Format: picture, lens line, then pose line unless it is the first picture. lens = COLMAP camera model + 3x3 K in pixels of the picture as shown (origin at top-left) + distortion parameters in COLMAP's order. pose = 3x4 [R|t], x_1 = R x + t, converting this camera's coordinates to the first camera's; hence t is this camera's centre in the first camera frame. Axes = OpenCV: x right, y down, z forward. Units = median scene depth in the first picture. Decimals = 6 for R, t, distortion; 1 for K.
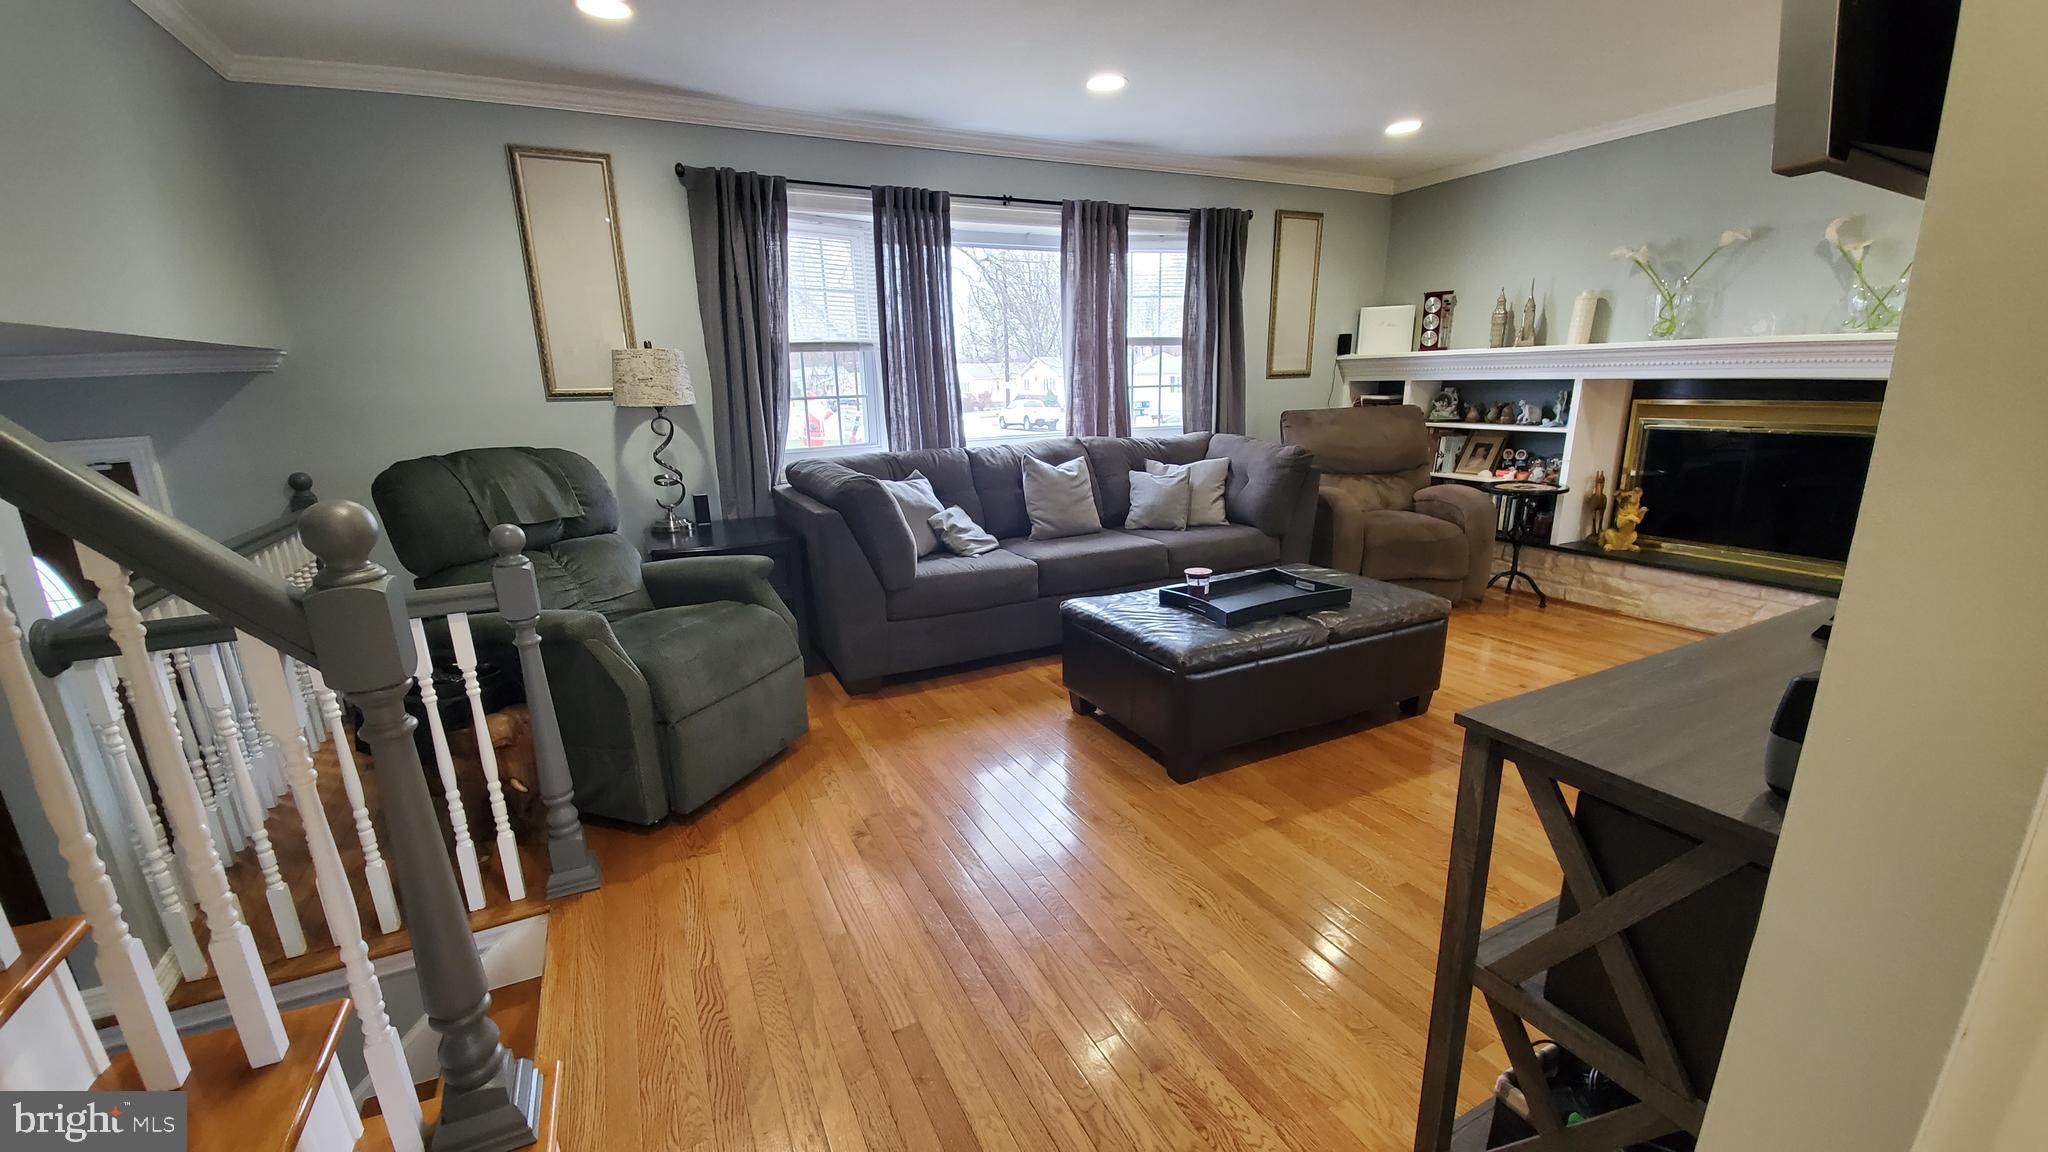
lens RADIAL K [[803.7, 0, 1019.2], [0, 803.7, 601.2], [0, 0, 1]] dist [0.017626, -0.020888]
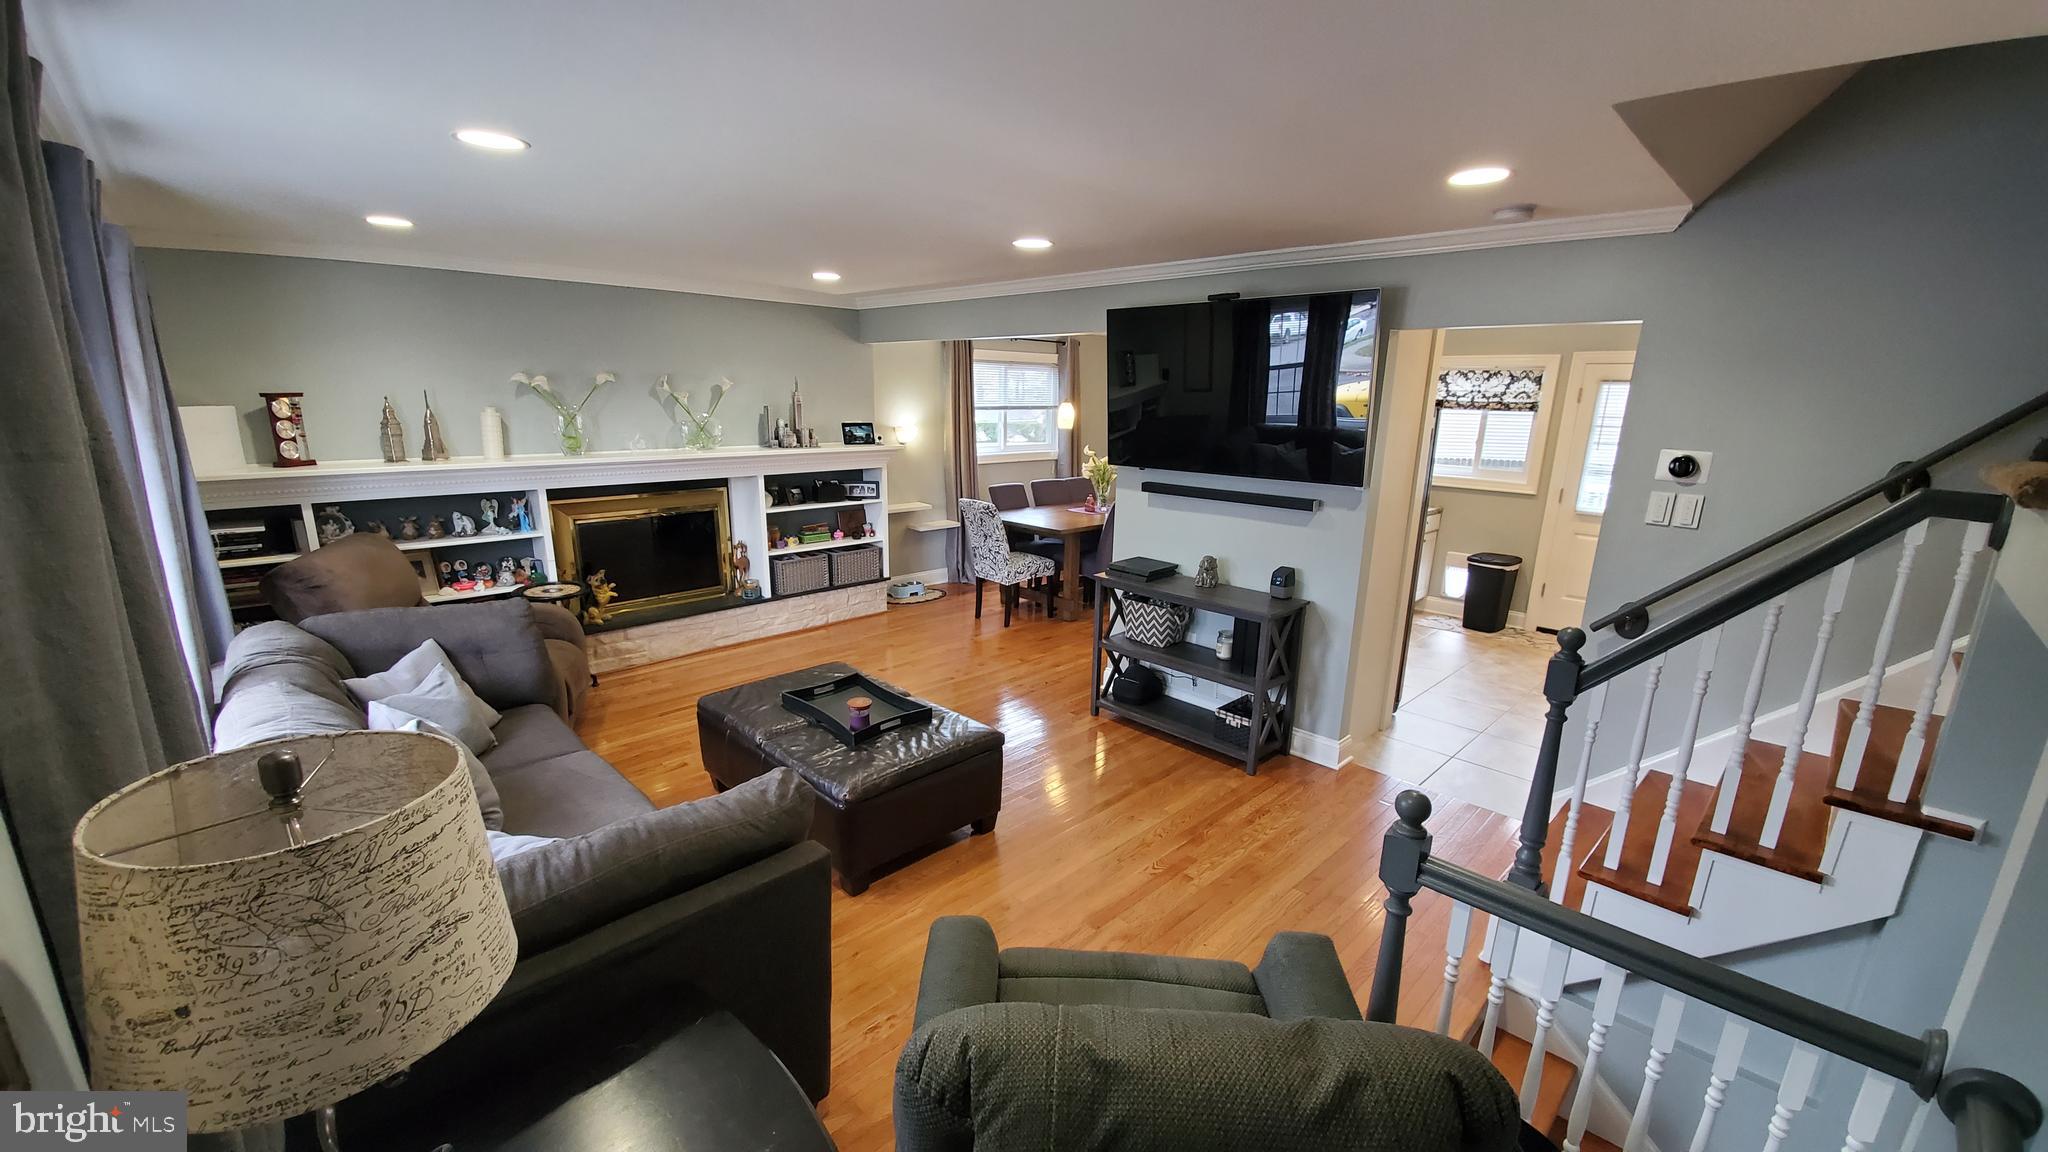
lens RADIAL K [[803.7, 0, 1019.2], [0, 803.7, 601.2], [0, 0, 1]] dist [0.017626, -0.020888]
pose [[-0.310761, -0.222910, 0.923980, -0.564994], [0.242587, 0.921316, 0.303856, -0.307691], [-0.919010, 0.318572, -0.232234, 0.692979]]
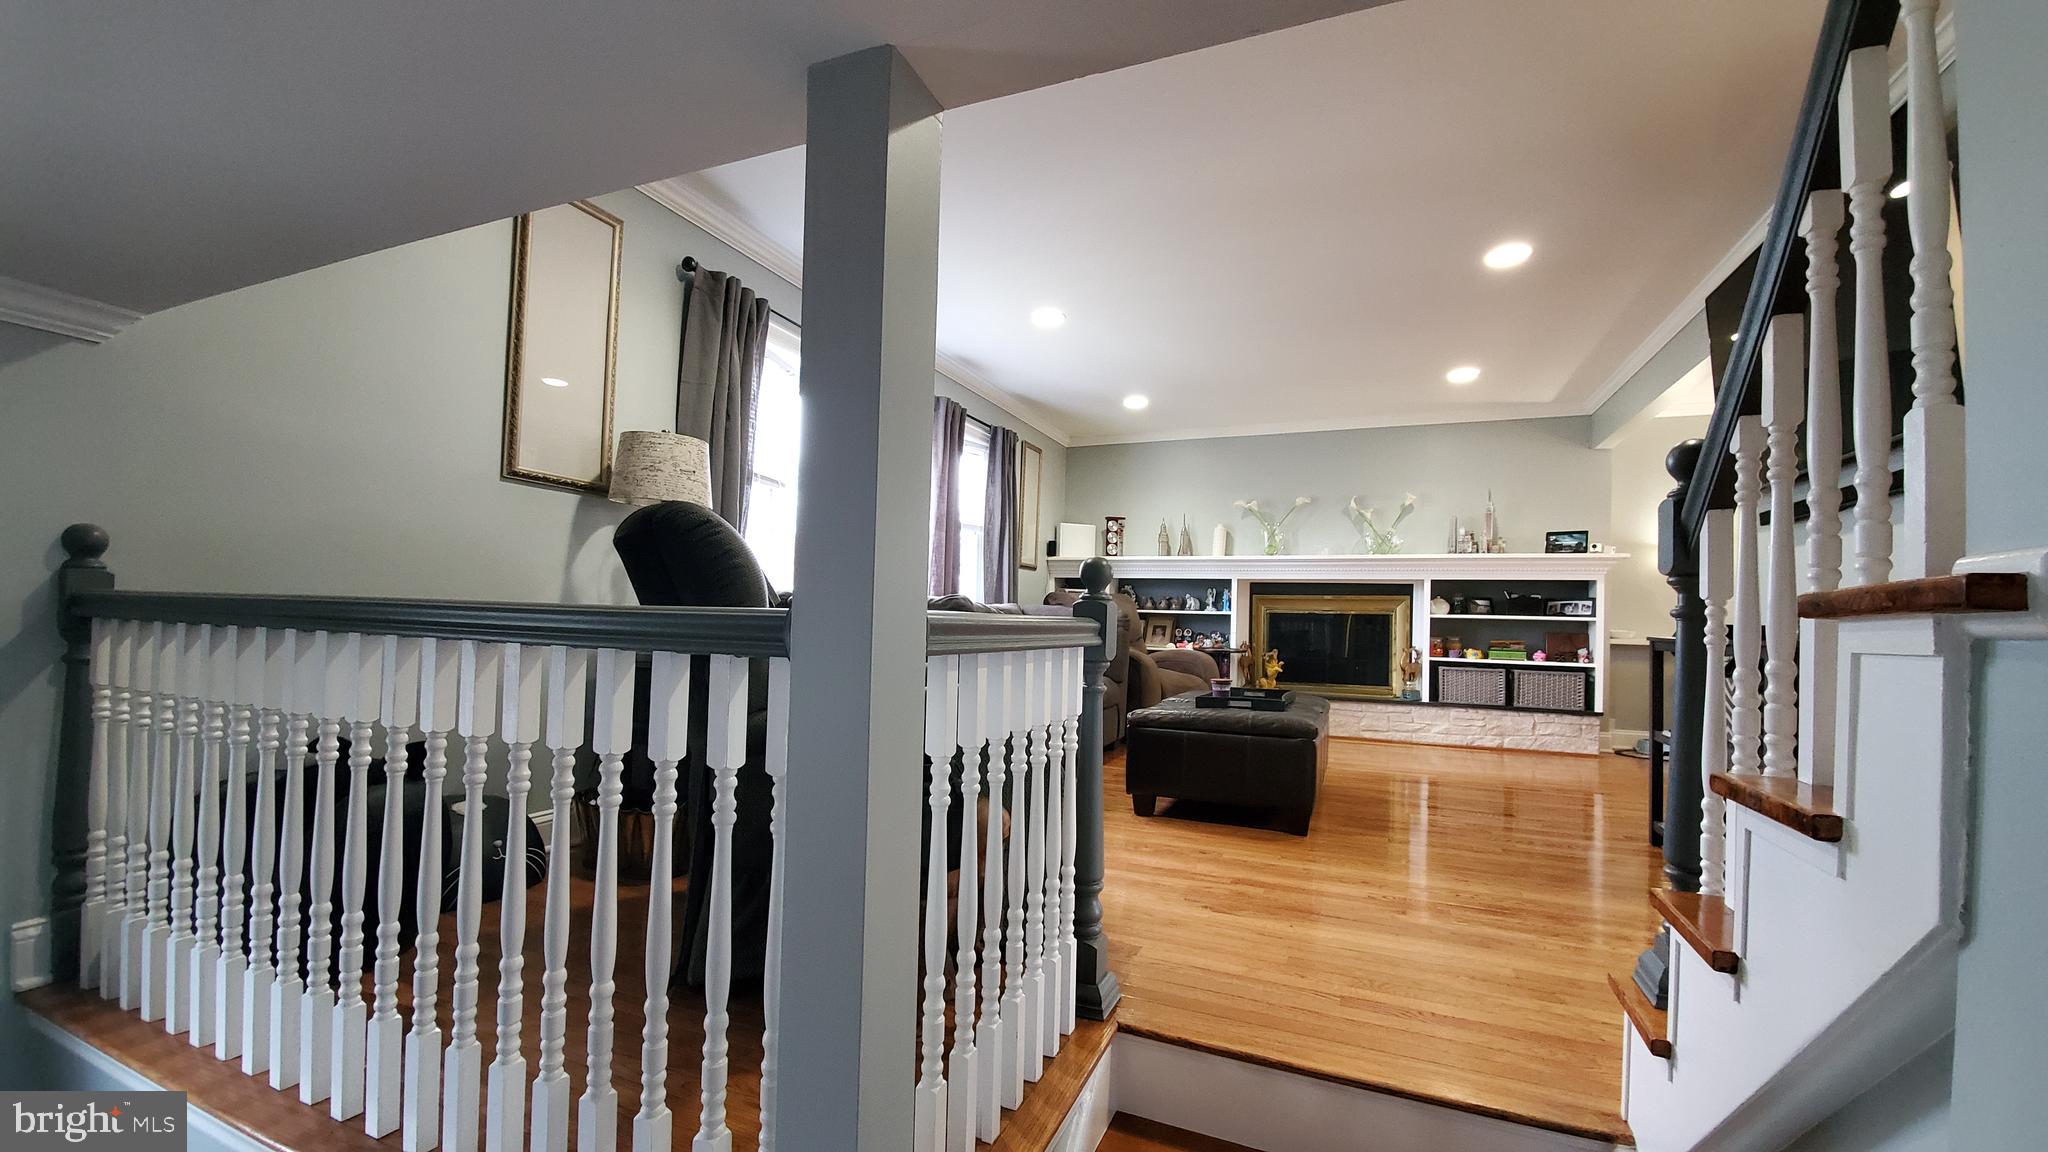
lens RADIAL K [[803.7, 0, 1019.2], [0, 803.7, 601.2], [0, 0, 1]] dist [0.017626, -0.020888]
pose [[0.756285, 0.060248, 0.651463, -0.579103], [0.127325, 0.963158, -0.236886, 0.068472], [-0.641734, 0.262100, 0.720751, 0.184708]]
